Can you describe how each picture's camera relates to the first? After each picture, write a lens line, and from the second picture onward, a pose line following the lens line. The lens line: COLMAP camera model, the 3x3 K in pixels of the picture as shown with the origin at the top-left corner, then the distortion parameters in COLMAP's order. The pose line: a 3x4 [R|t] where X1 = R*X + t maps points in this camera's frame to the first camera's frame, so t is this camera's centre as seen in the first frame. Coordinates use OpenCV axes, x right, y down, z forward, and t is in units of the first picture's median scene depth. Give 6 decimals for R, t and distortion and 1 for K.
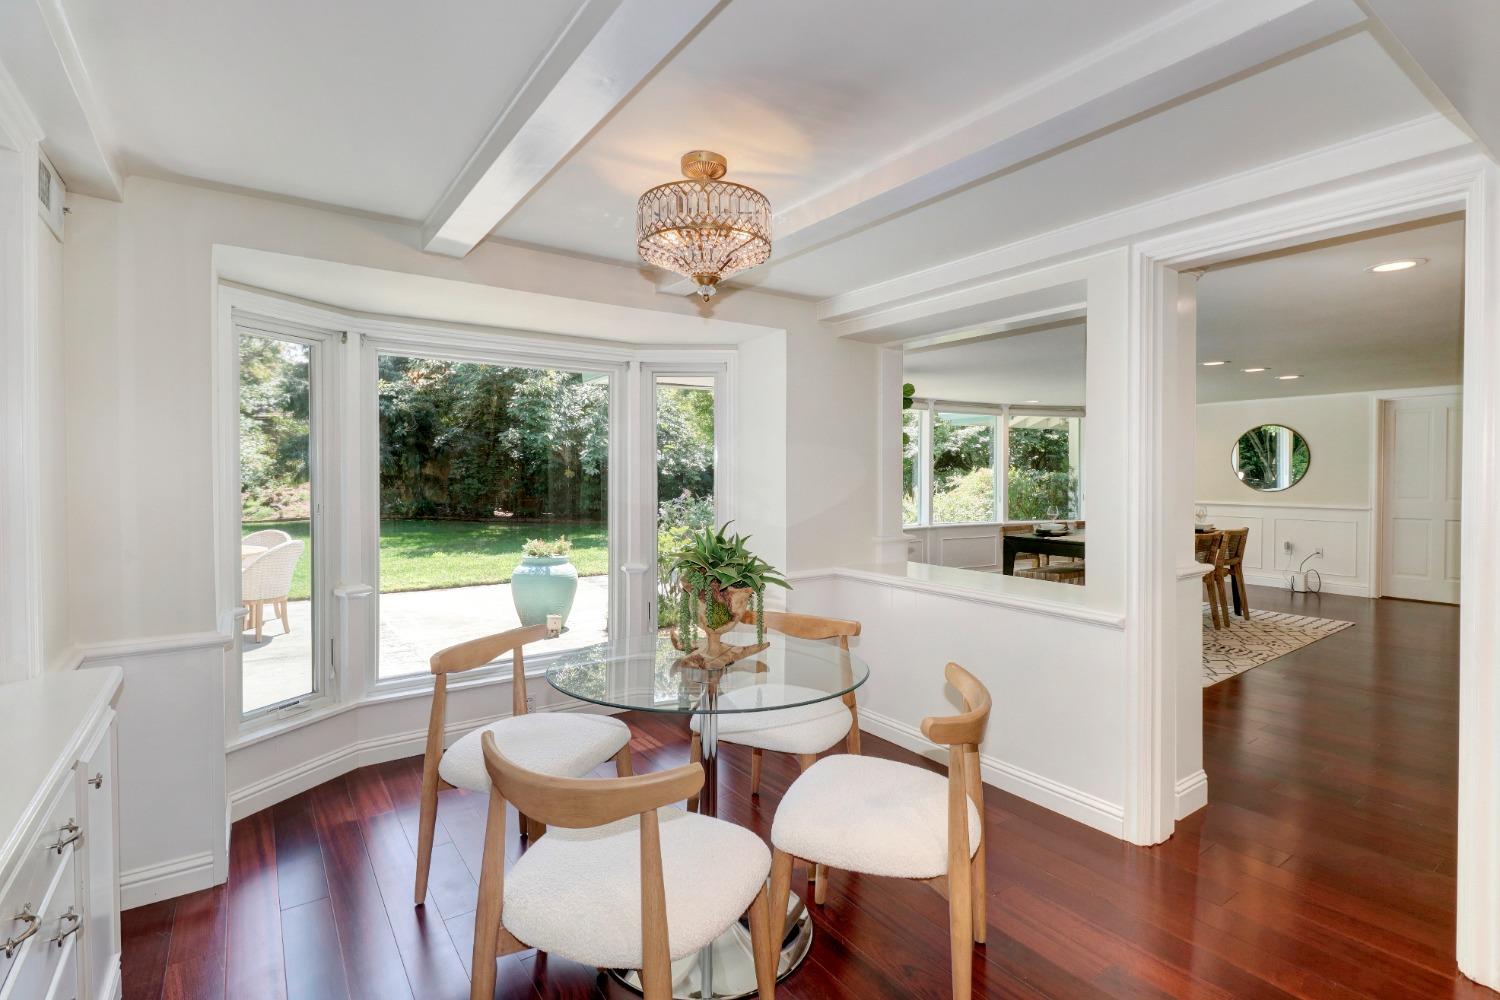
lens RADIAL K [[705.1, 0, 777.2], [0, 705.1, 485.0], [0, 0, 1]] dist [-0.004437, 0.000884]
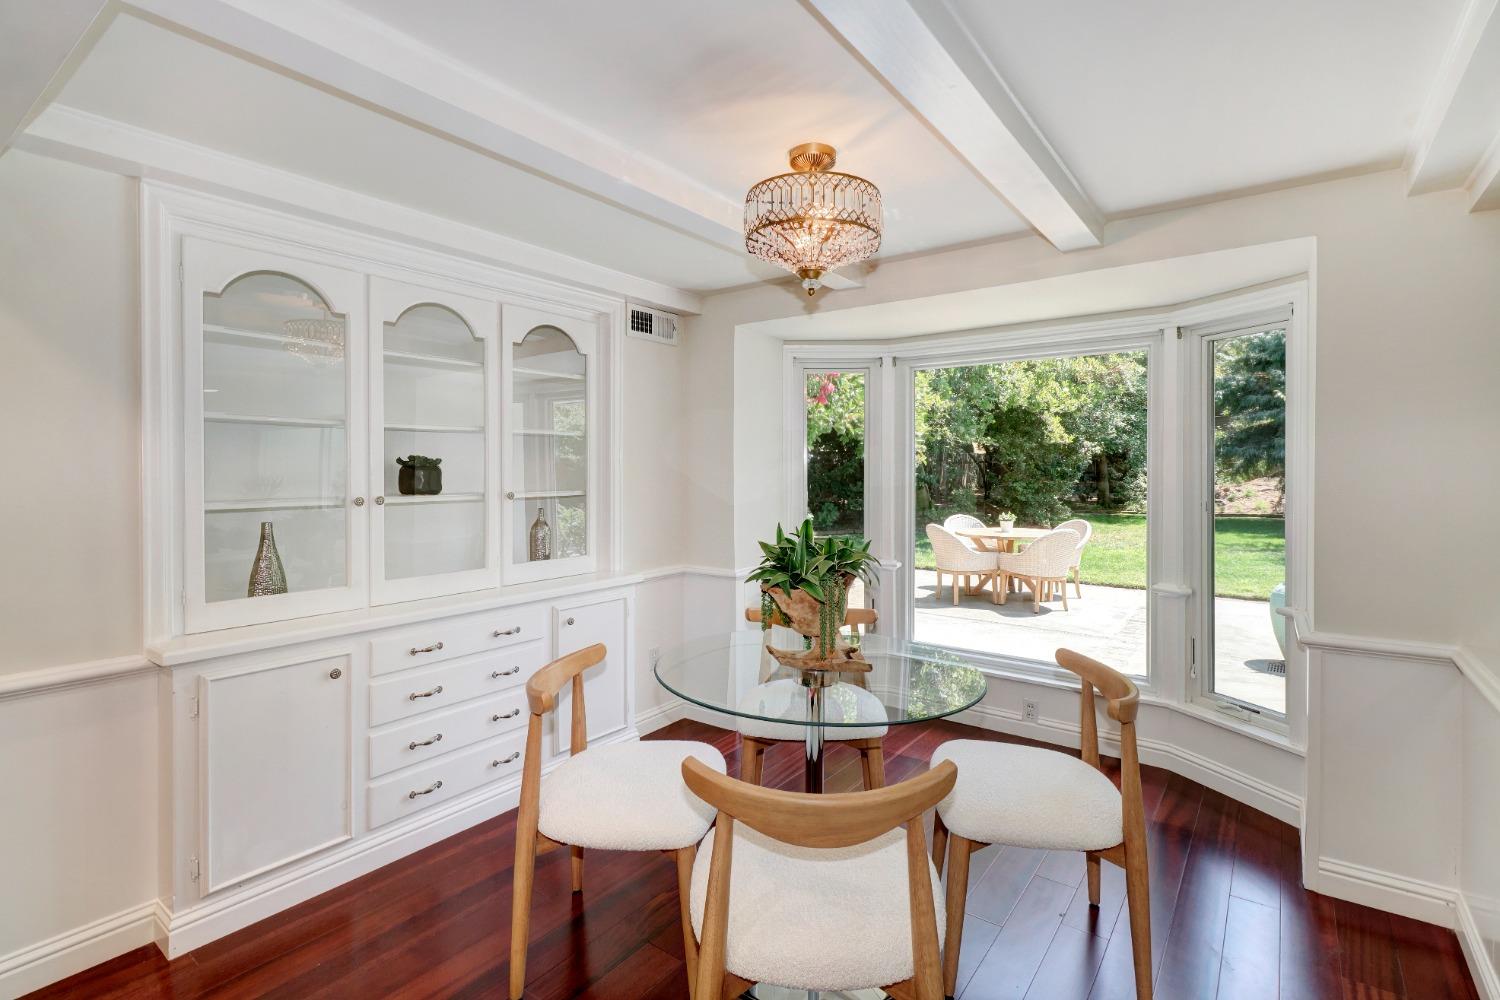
lens RADIAL K [[705.1, 0, 751.5], [0, 705.1, 472.8], [0, 0, 1]] dist [-0.004437, 0.000884]
pose [[0.279853, 0.002631, -0.960039, 0.117729], [-0.013387, 0.999910, -0.001162, -0.001903], [0.959950, 0.013177, 0.279863, 0.094183]]
